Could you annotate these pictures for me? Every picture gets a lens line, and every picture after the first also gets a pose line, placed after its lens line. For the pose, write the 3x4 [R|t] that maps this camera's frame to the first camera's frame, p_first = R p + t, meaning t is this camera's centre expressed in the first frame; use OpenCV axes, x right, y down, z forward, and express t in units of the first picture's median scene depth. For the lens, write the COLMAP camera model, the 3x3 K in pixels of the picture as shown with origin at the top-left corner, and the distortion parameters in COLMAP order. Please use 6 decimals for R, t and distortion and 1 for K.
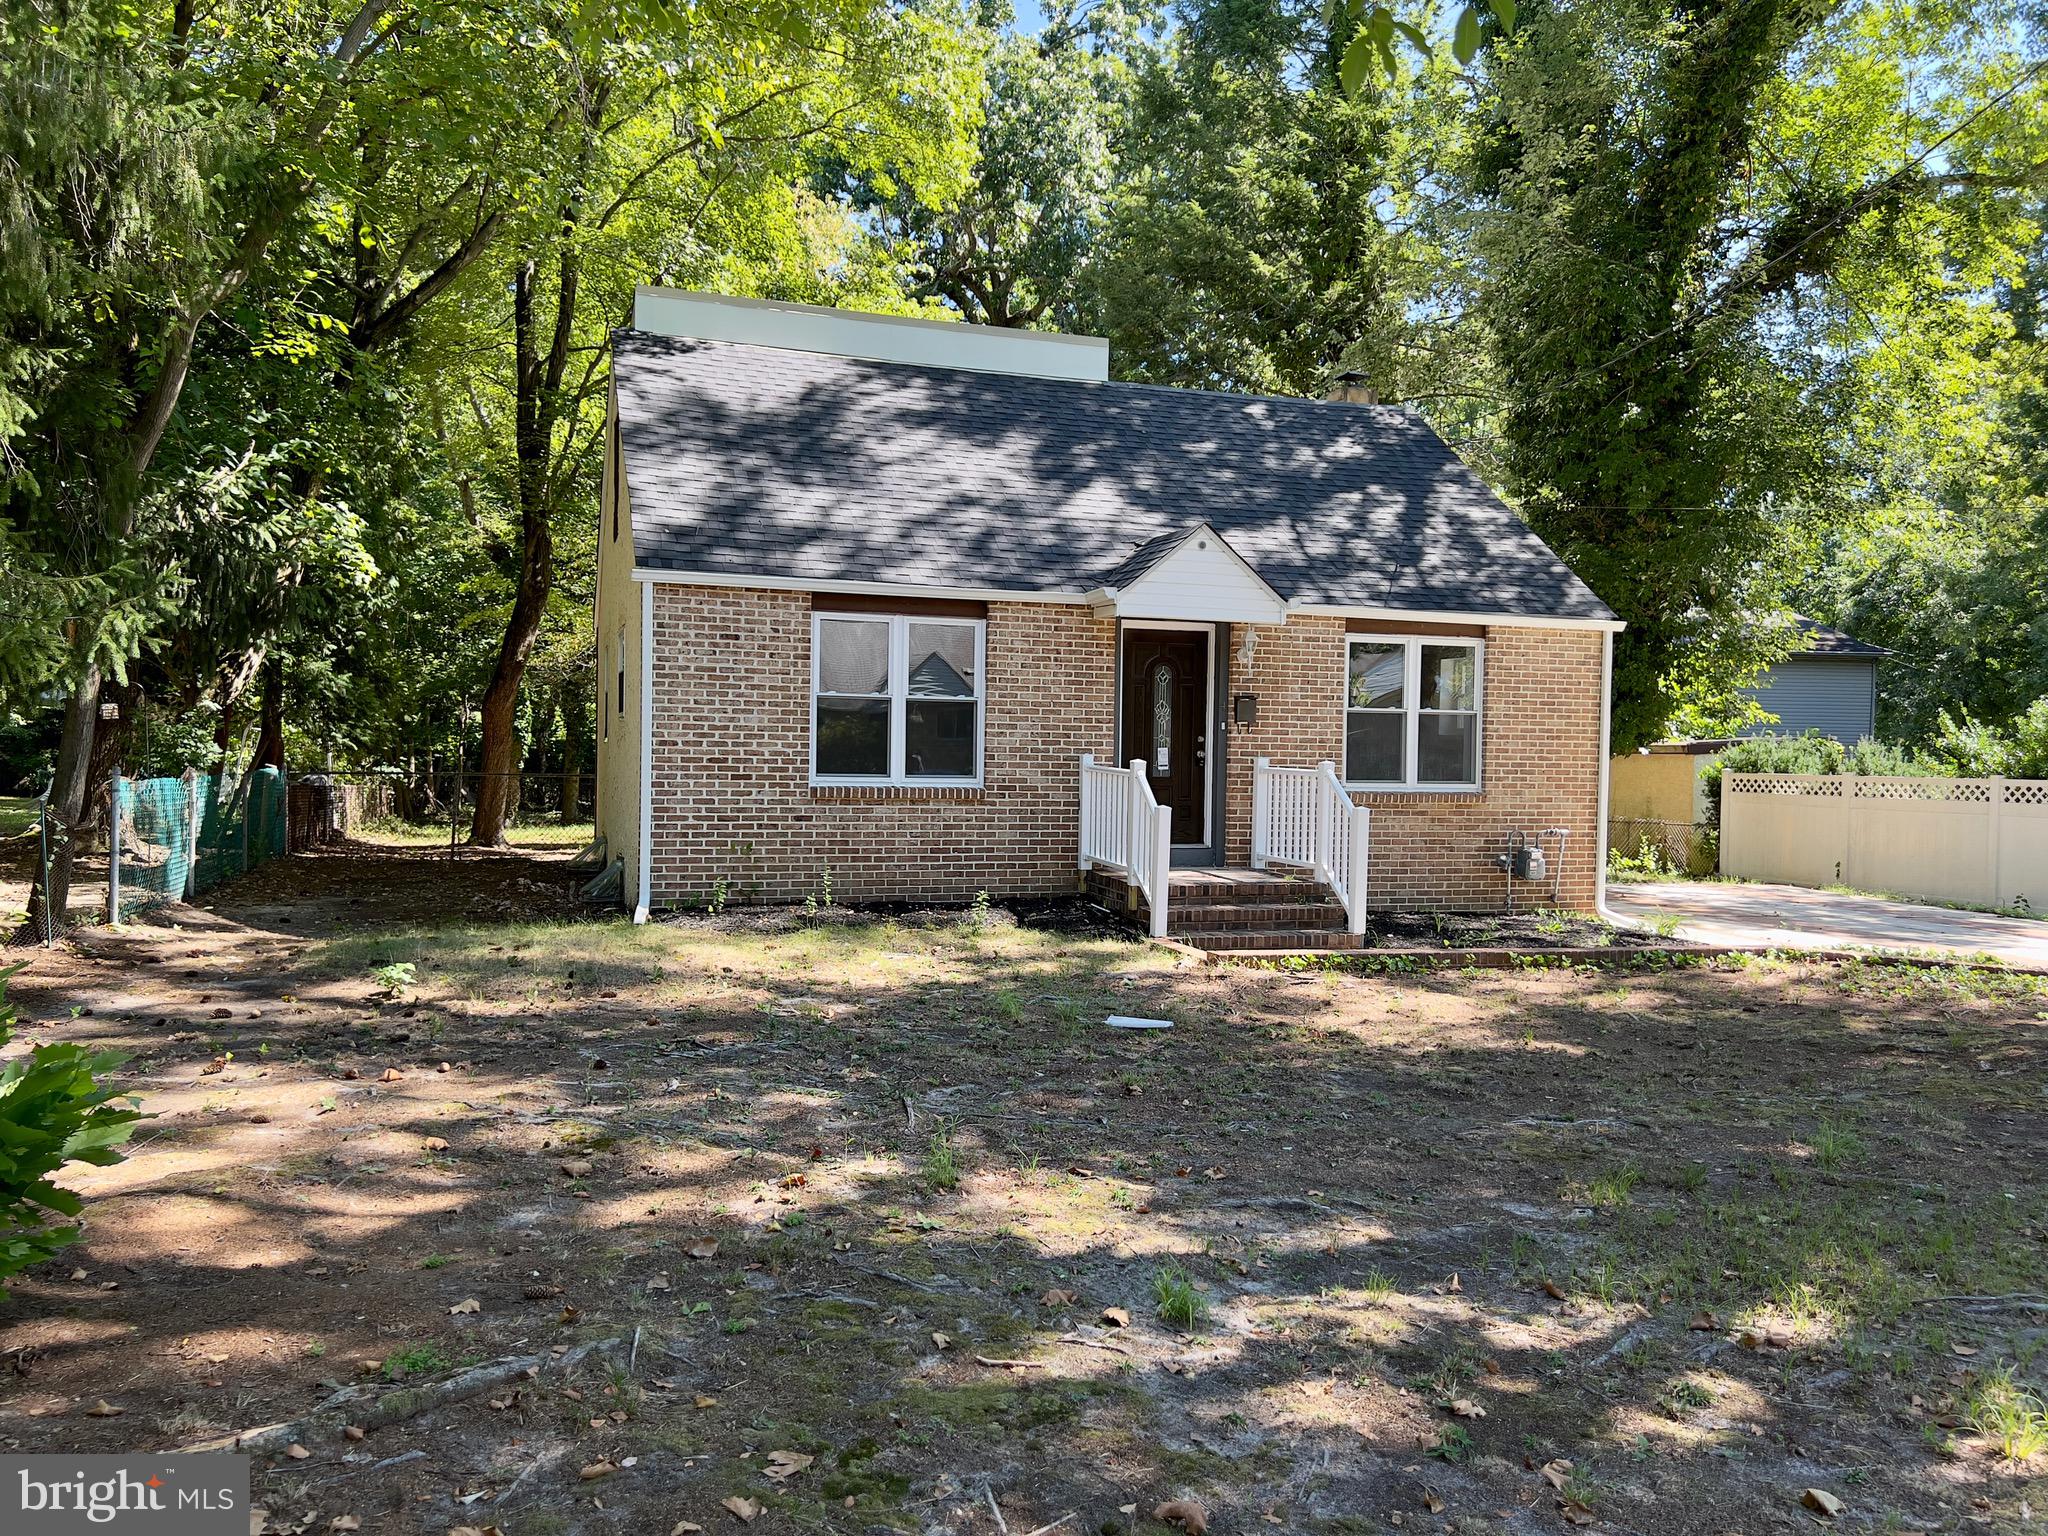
lens RADIAL K [[1546.6, 0, 1014.2], [0, 1546.6, 766.2], [0, 0, 1]] dist [0.044114, -0.044828]
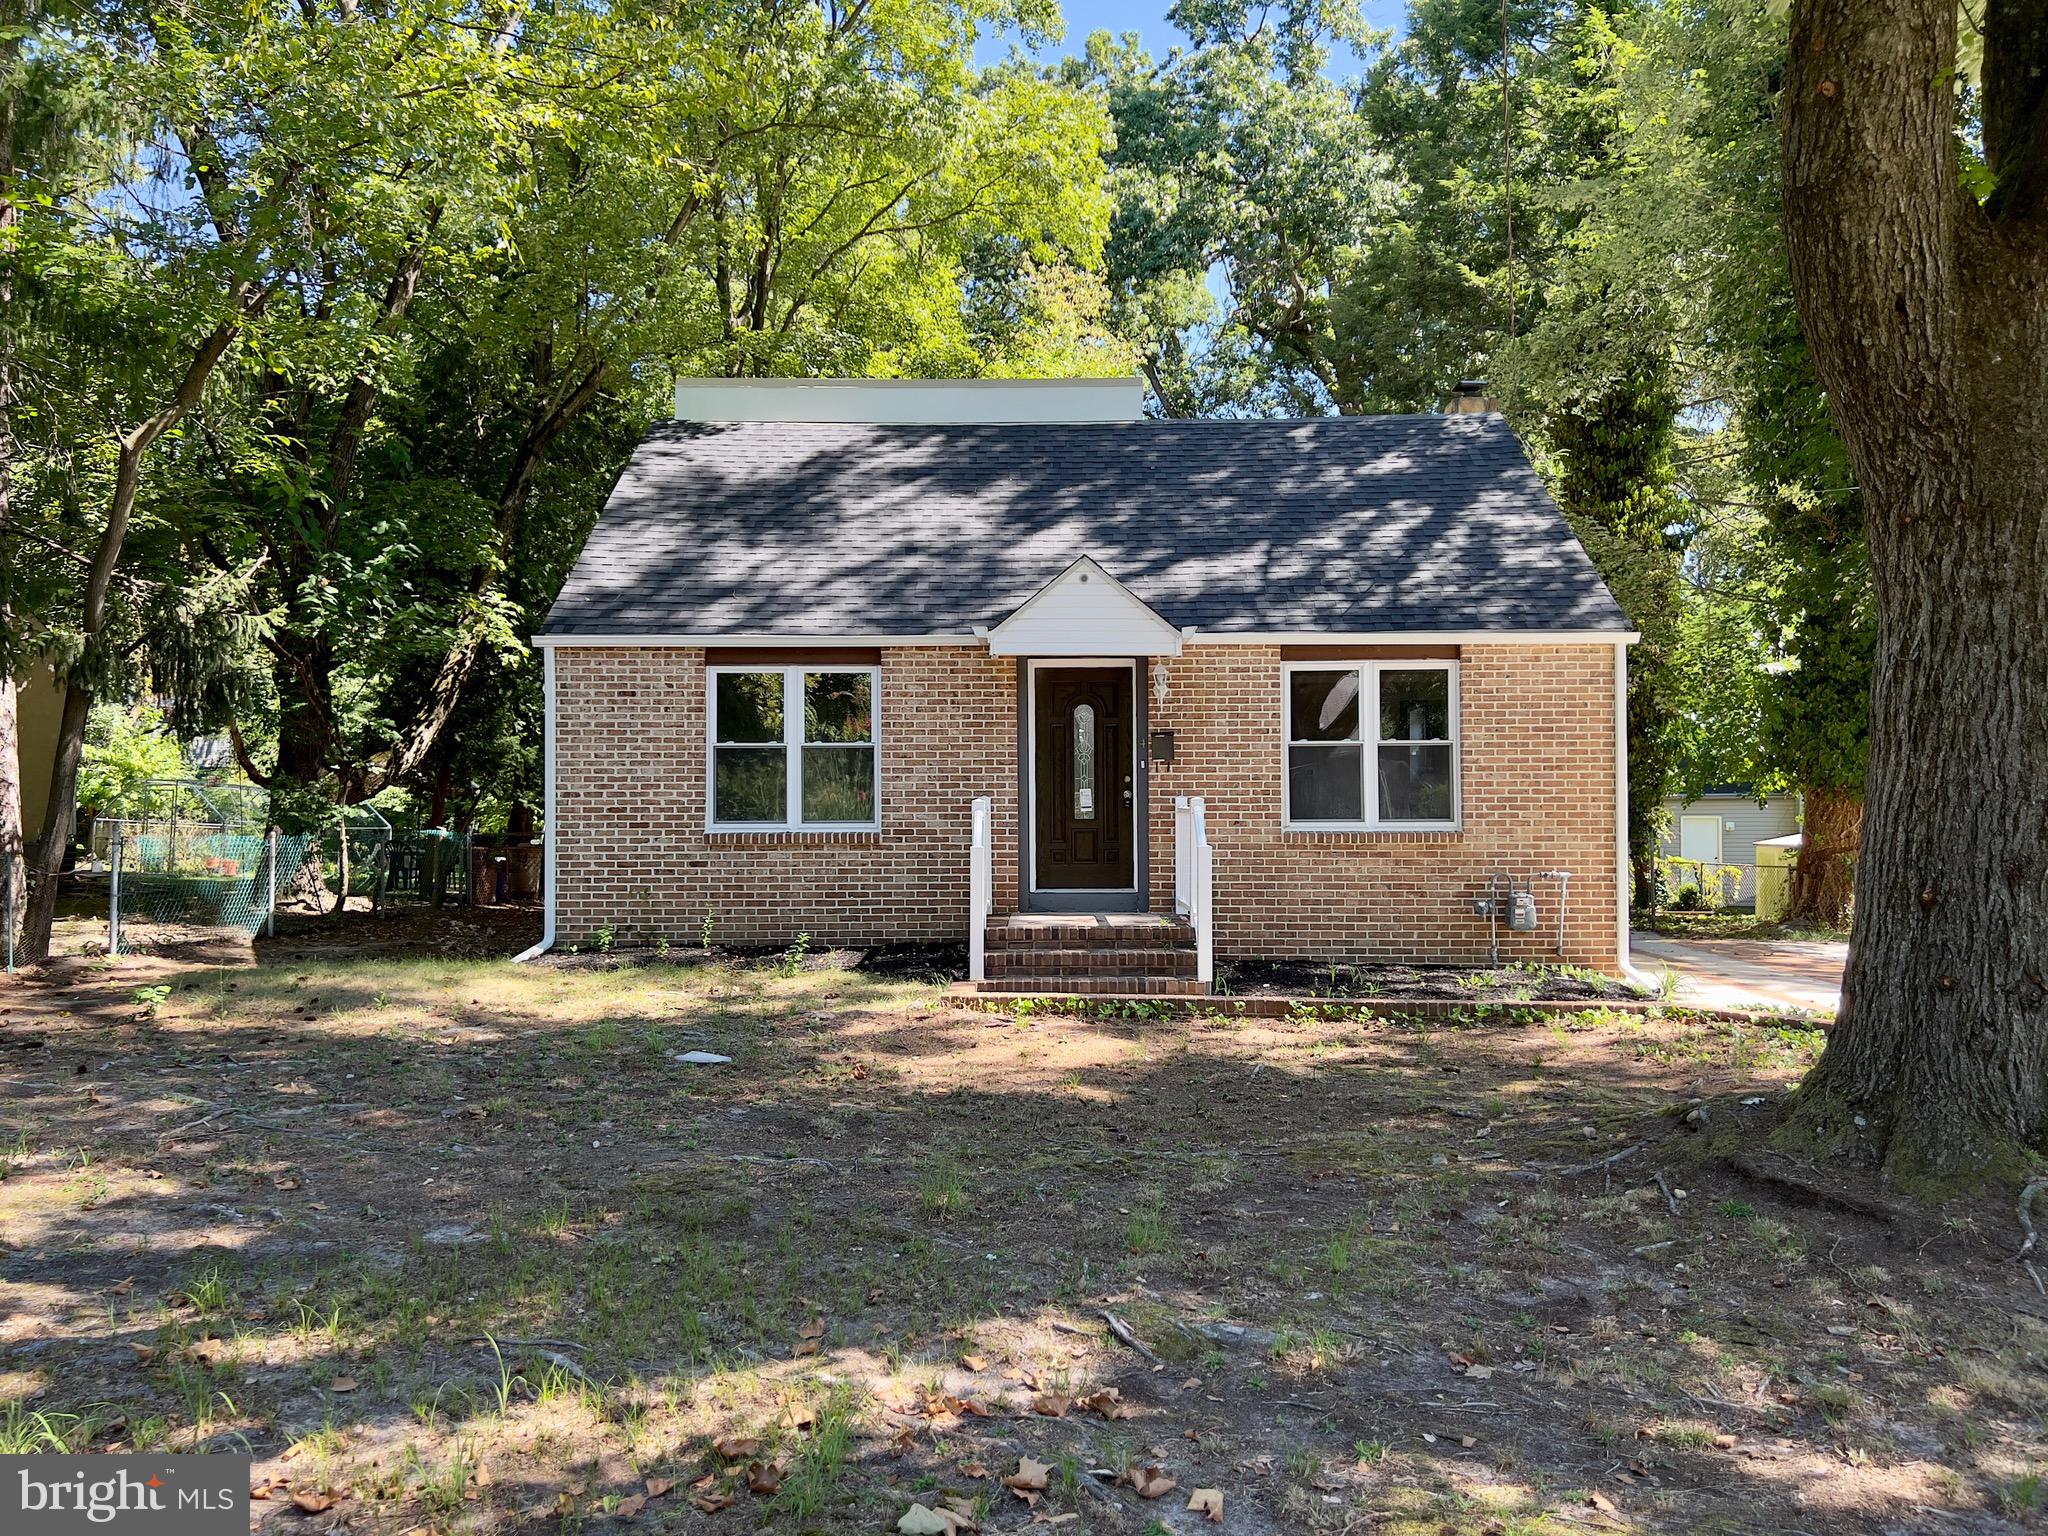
lens RADIAL K [[1546.6, 0, 1016.6], [0, 1546.6, 762.9], [0, 0, 1]] dist [0.044114, -0.044828]
pose [[0.943400, -0.031482, -0.330160, 0.394451], [0.016207, 0.998671, -0.048917, 0.019357], [0.331261, 0.040798, 0.942657, 0.079721]]
